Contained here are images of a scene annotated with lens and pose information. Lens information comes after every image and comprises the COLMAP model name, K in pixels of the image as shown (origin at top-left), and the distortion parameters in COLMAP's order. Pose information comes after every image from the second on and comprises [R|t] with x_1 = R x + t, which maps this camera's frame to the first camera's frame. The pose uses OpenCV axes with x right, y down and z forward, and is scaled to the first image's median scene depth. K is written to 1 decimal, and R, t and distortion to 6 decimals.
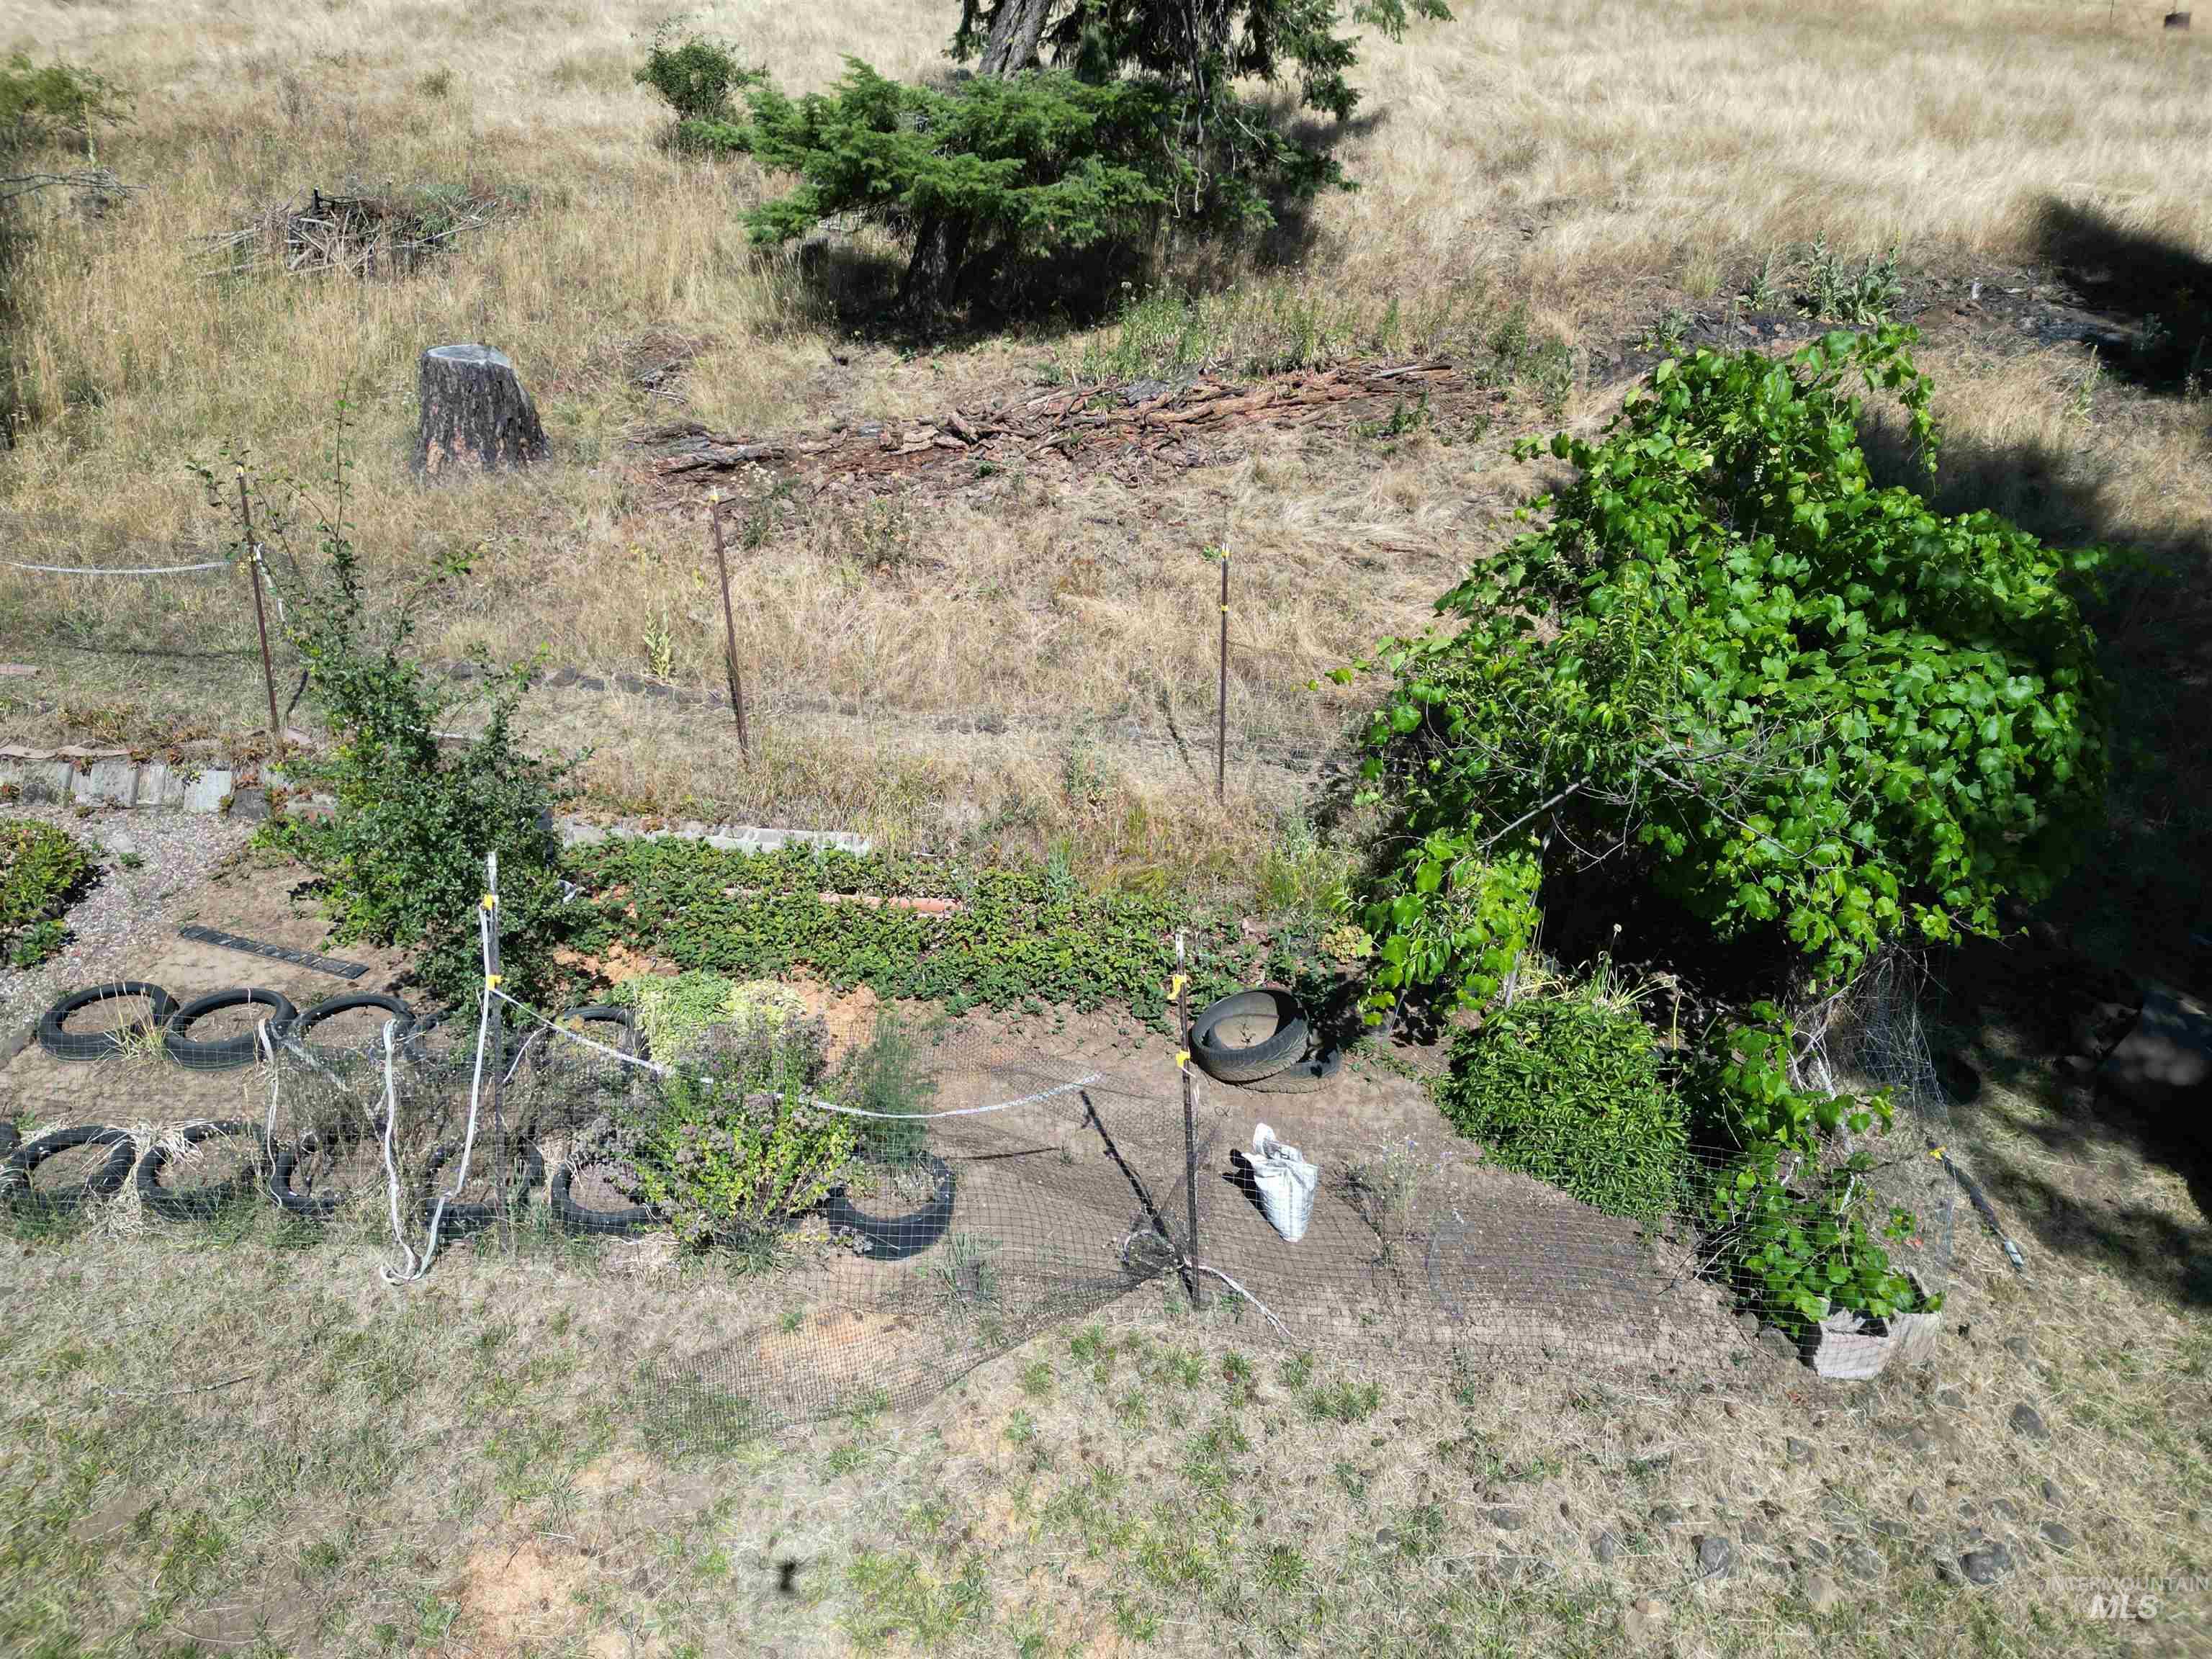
lens RADIAL K [[1550.4, 0, 1101.7], [0, 1550.4, 827.3], [0, 0, 1]] dist [0.059004, -0.052678]
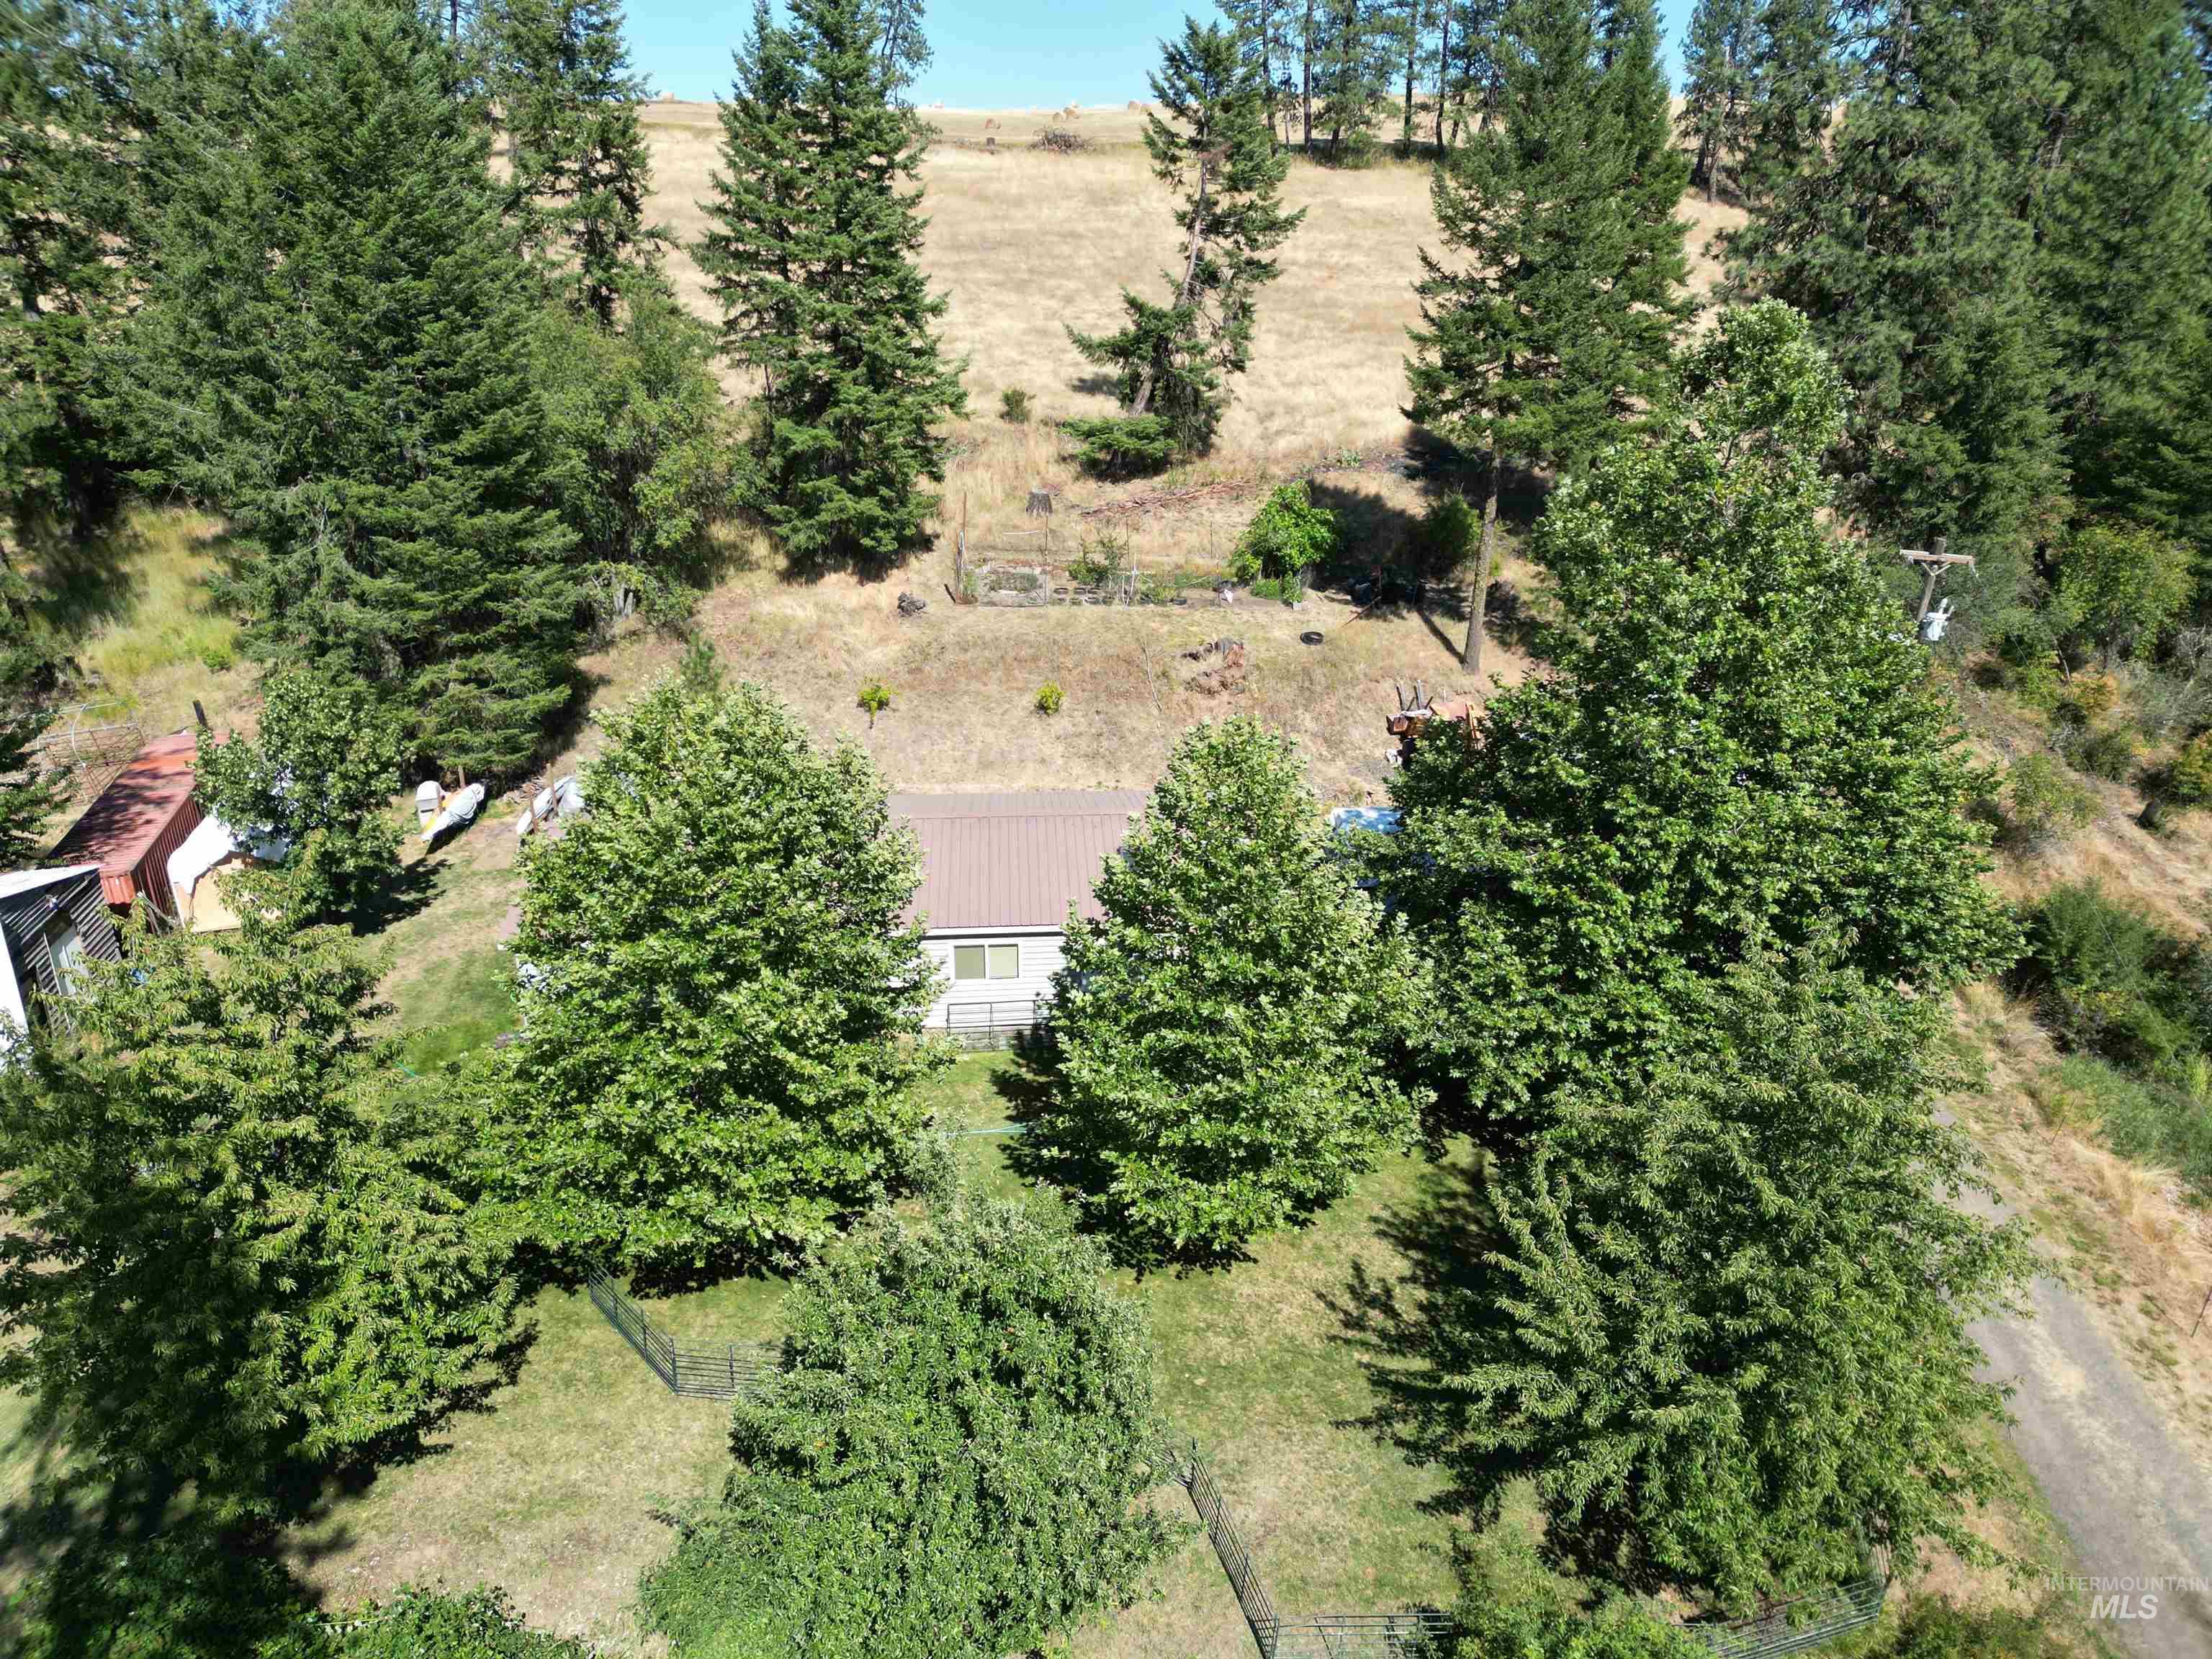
lens RADIAL K [[1543.4, 0, 1113.1], [0, 1543.4, 836.7], [0, 0, 1]] dist [0.134108, -0.149139]
pose [[0.993305, -0.049879, 0.104194, -0.615151], [0.053845, 0.997914, -0.035606, 0.772323], [-0.102200, 0.040977, 0.993919, -3.051103]]
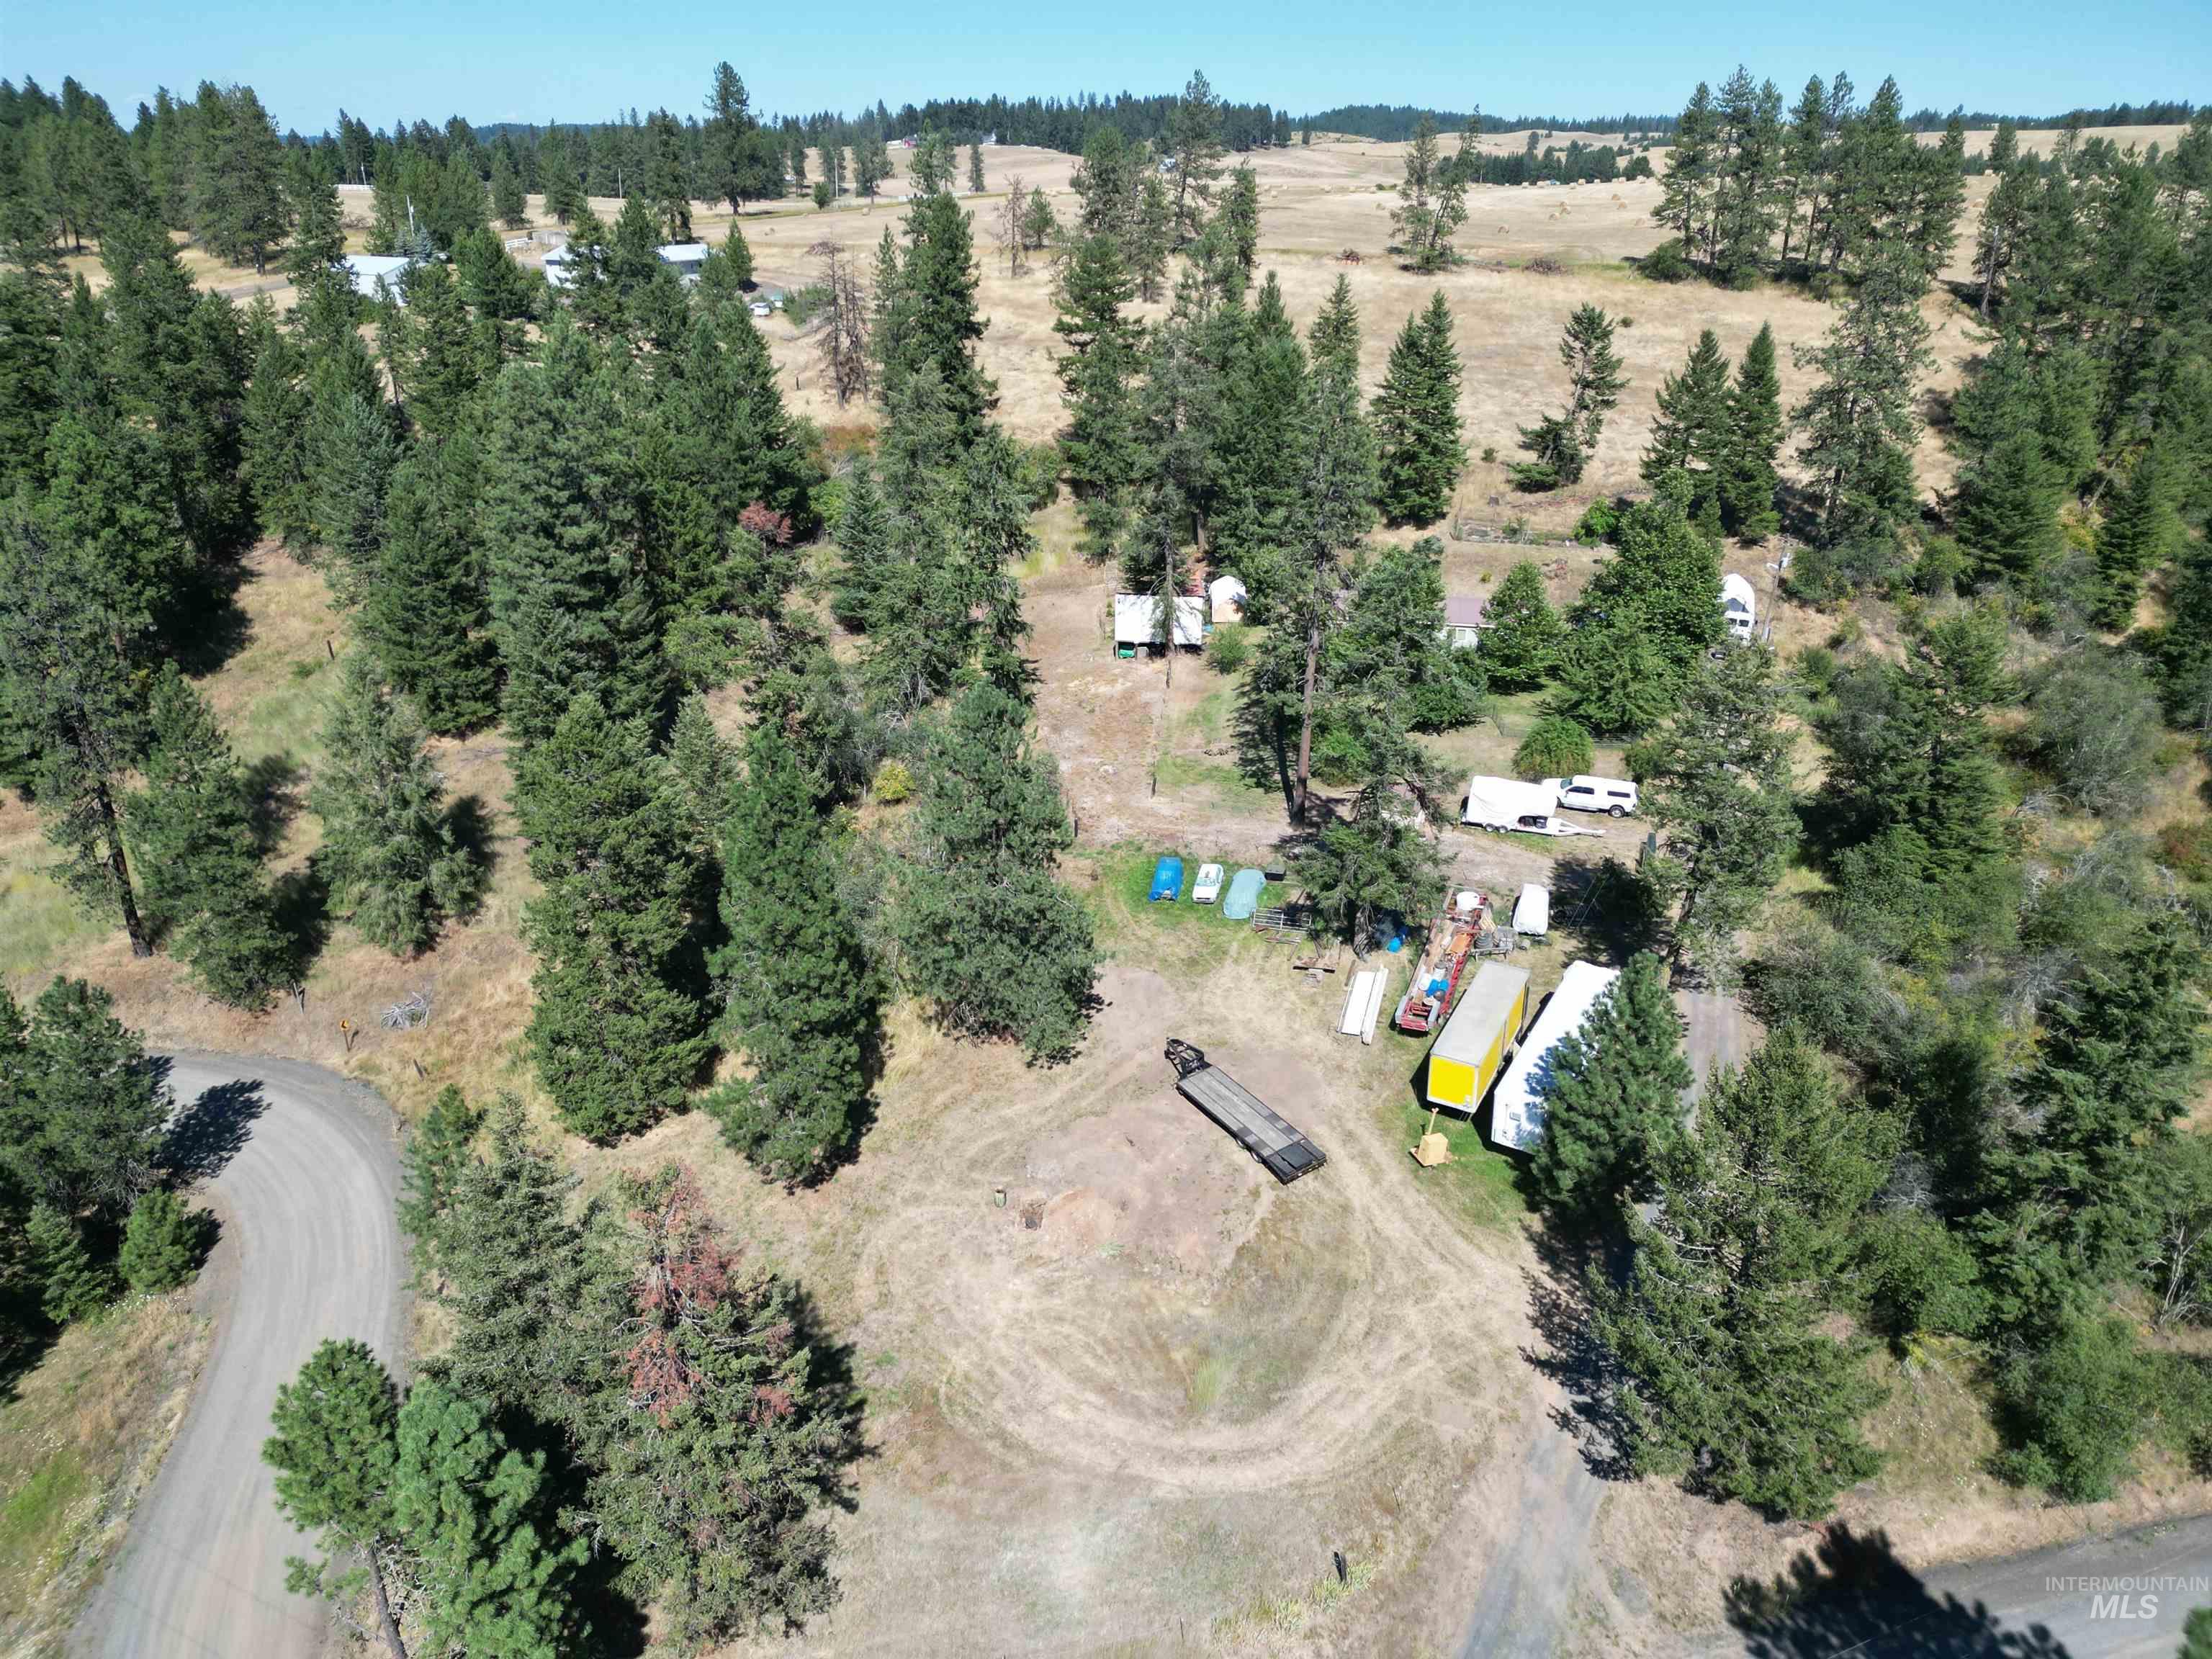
lens RADIAL K [[1550.4, 0, 1101.7], [0, 1550.4, 827.3], [0, 0, 1]] dist [0.059004, -0.052678]
pose [[0.982238, 0.065747, -0.175741, -0.880771], [-0.070475, 0.997297, -0.020788, 2.066292], [0.173899, 0.032804, 0.984217, -8.606263]]
